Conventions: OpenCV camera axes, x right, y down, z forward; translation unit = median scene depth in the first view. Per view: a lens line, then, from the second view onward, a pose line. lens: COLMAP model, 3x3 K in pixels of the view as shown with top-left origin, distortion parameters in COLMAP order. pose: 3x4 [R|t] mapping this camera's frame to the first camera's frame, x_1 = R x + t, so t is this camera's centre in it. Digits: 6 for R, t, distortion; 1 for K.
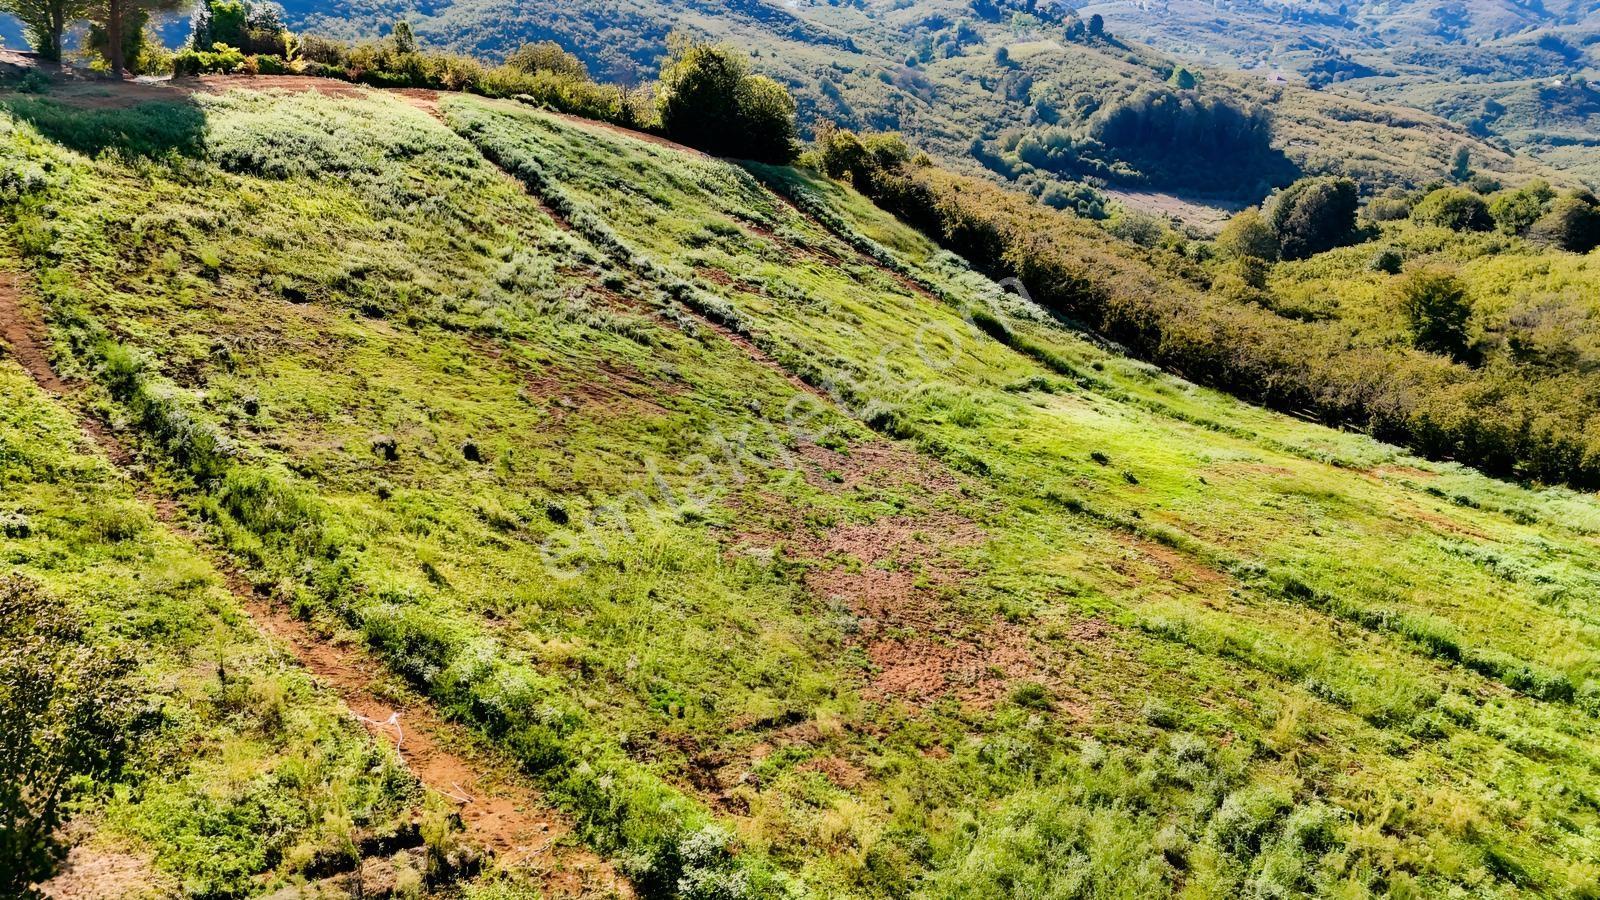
lens RADIAL K [[1175.1, 0, 799.0], [0, 1175.1, 451.4], [0, 0, 1]] dist [0.083399, -0.086080]
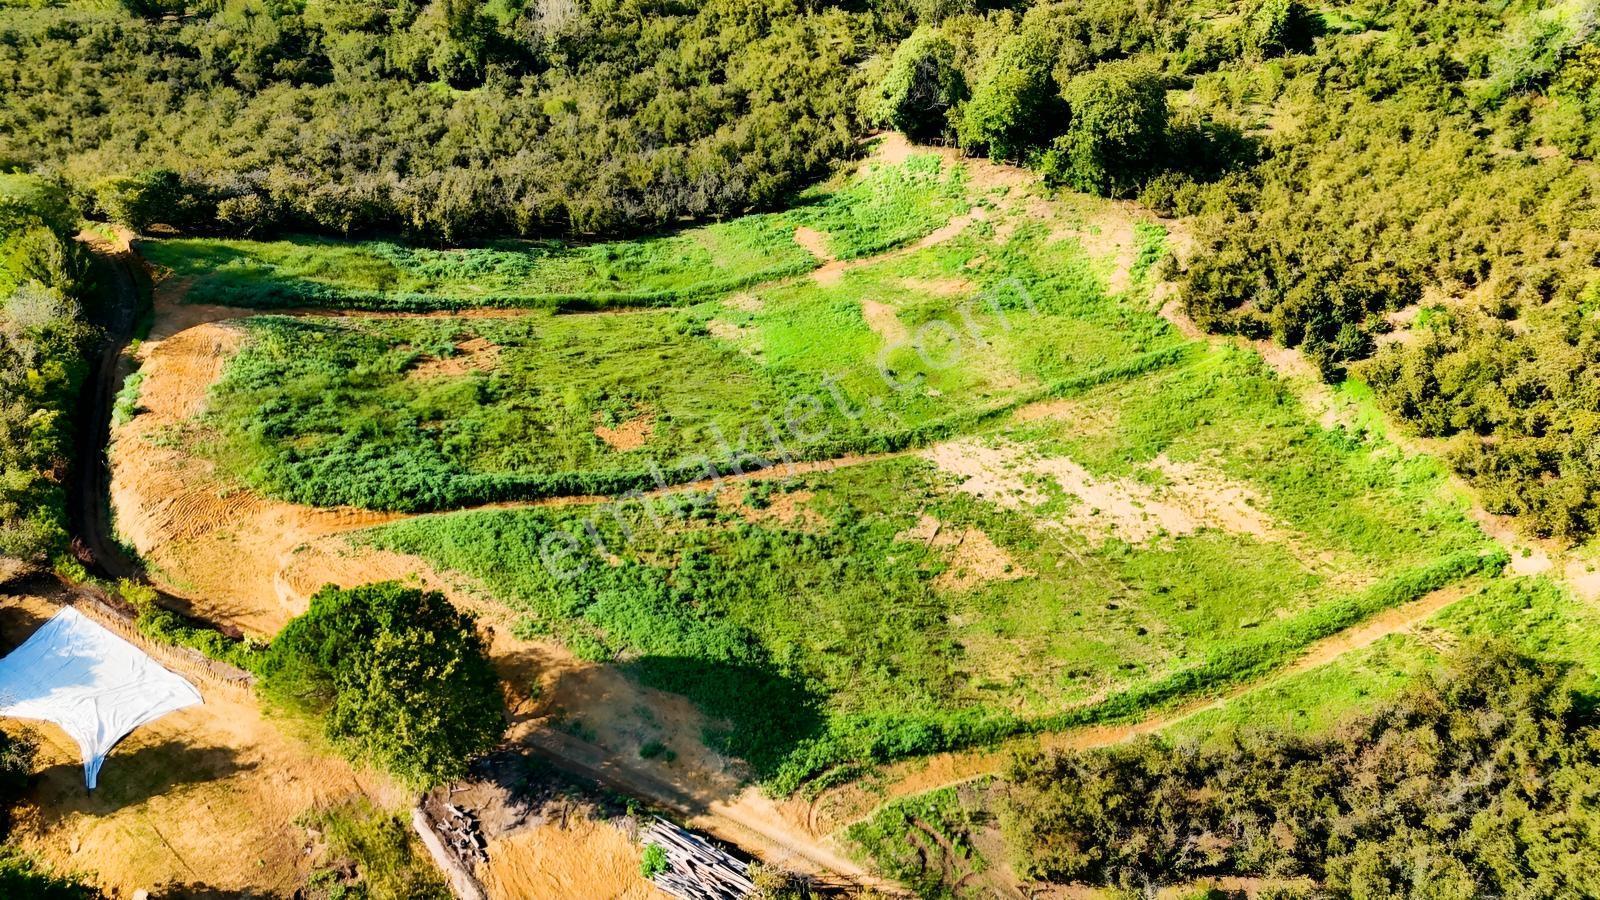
lens RADIAL K [[1175.1, 0, 799.0], [0, 1175.1, 451.4], [0, 0, 1]] dist [0.083399, -0.086080]
pose [[0.321122, -0.701603, 0.636108, -0.651125], [0.303643, 0.712498, 0.632572, -0.695588], [-0.897040, -0.009983, 0.441836, 0.213790]]
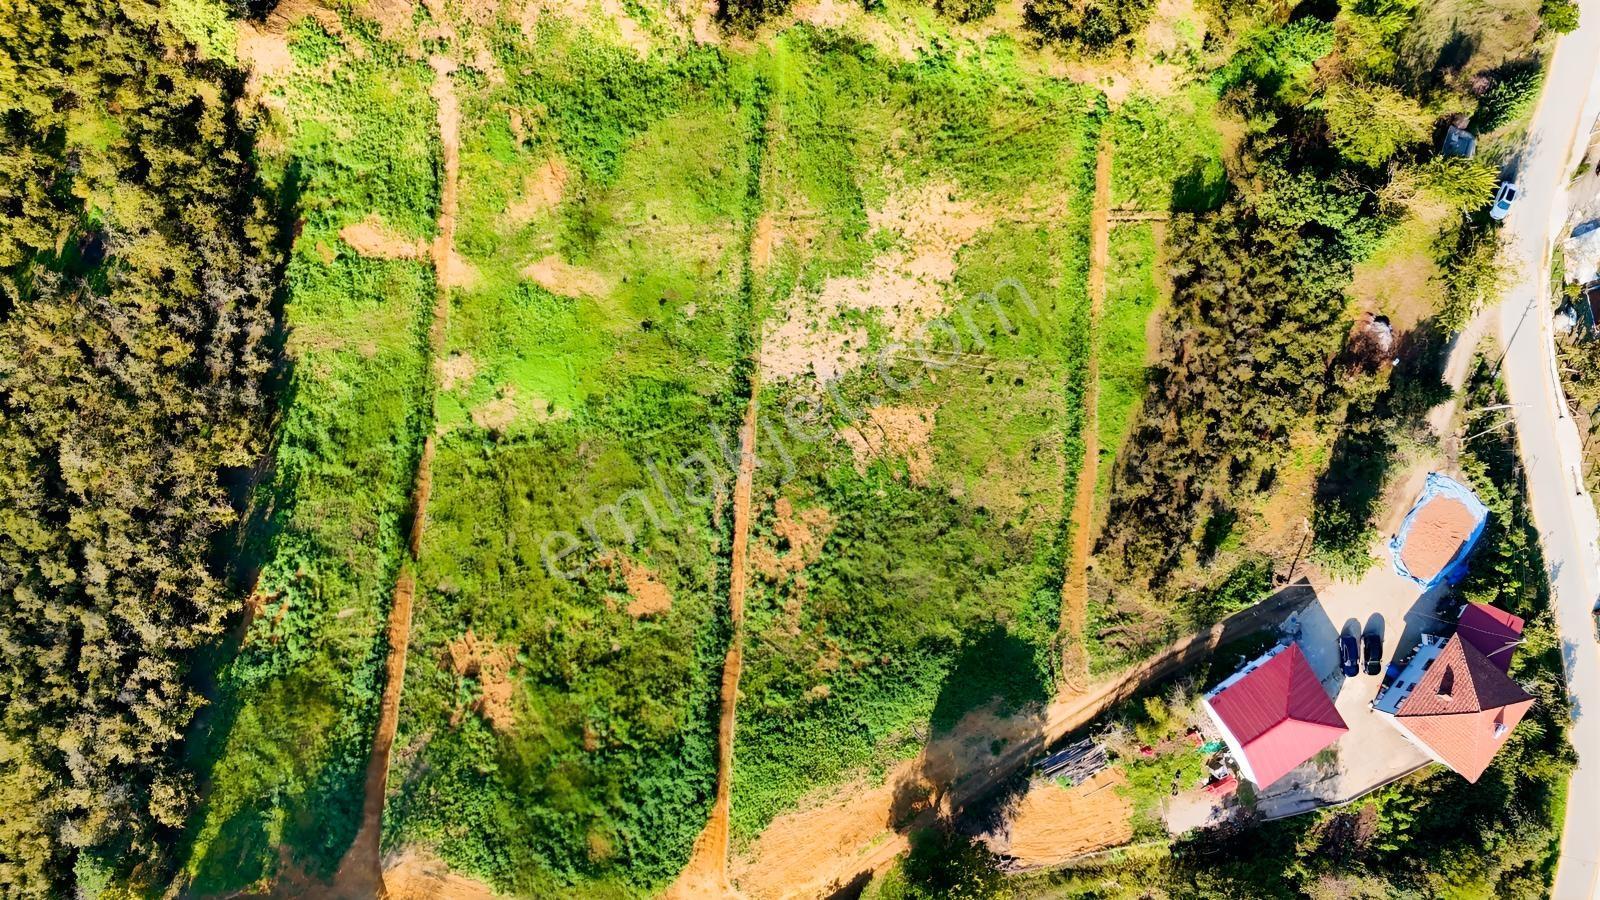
lens RADIAL K [[1175.1, 0, 799.0], [0, 1175.1, 451.4], [0, 0, 1]] dist [0.083399, -0.086080]
pose [[-0.631387, -0.763540, -0.135488, 0.127785], [0.144563, -0.287549, 0.946793, -1.210679], [-0.761874, 0.578206, 0.291935, 0.225505]]
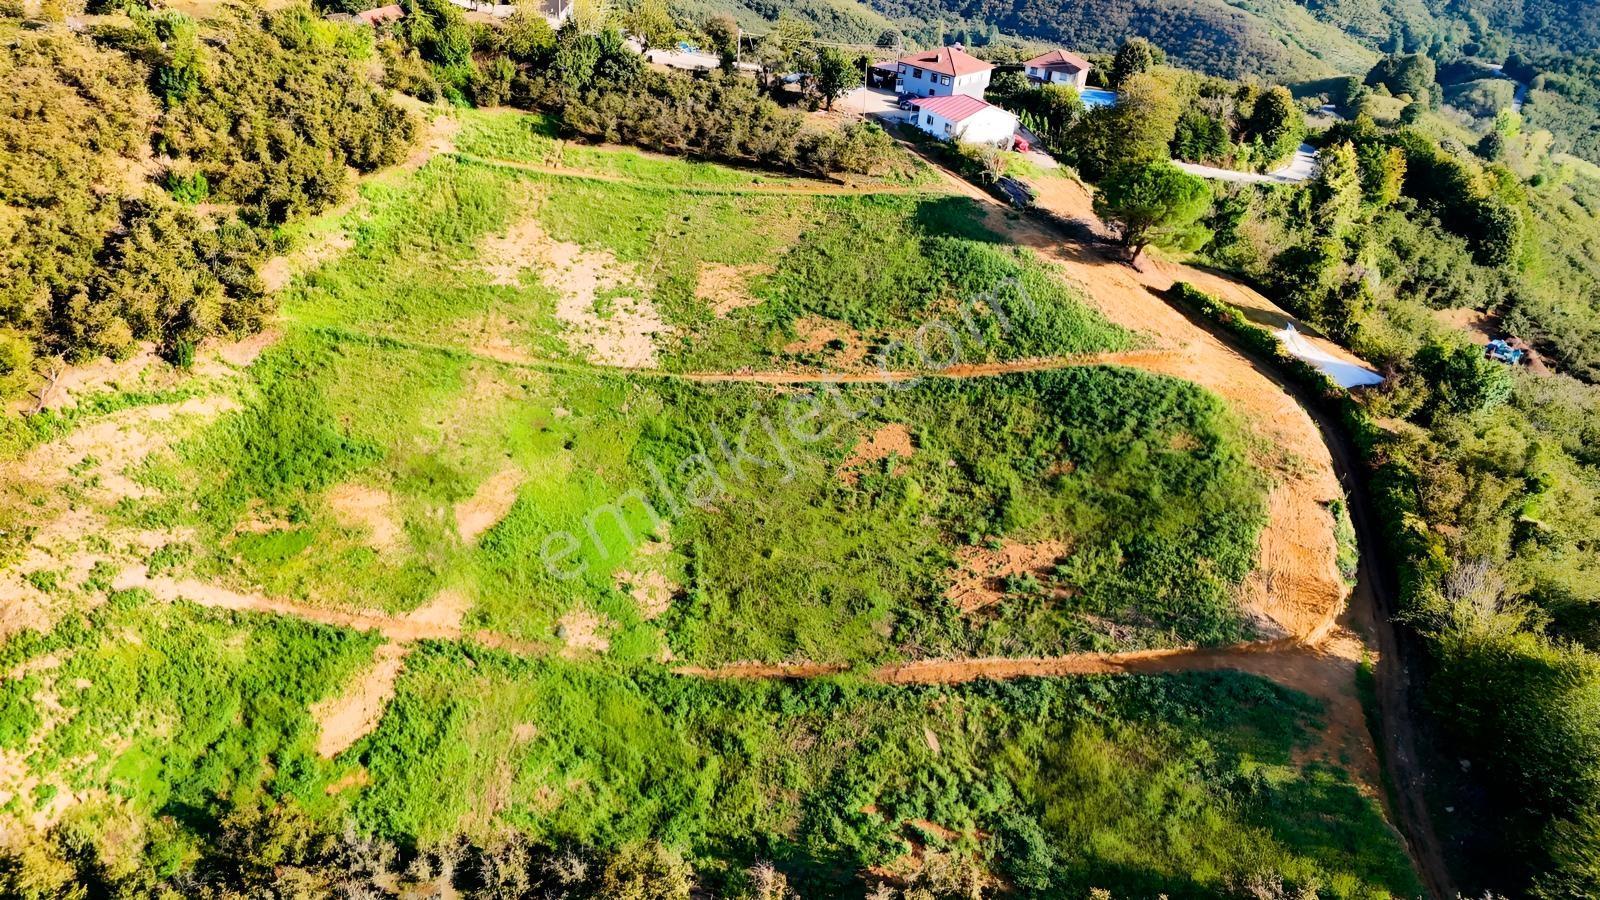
lens RADIAL K [[1175.1, 0, 799.0], [0, 1175.1, 451.4], [0, 0, 1]] dist [0.083399, -0.086080]
pose [[-0.750489, 0.172791, -0.637895, 0.686464], [-0.413674, 0.629922, 0.657322, -0.774714], [0.515403, 0.757193, -0.401270, 1.179329]]
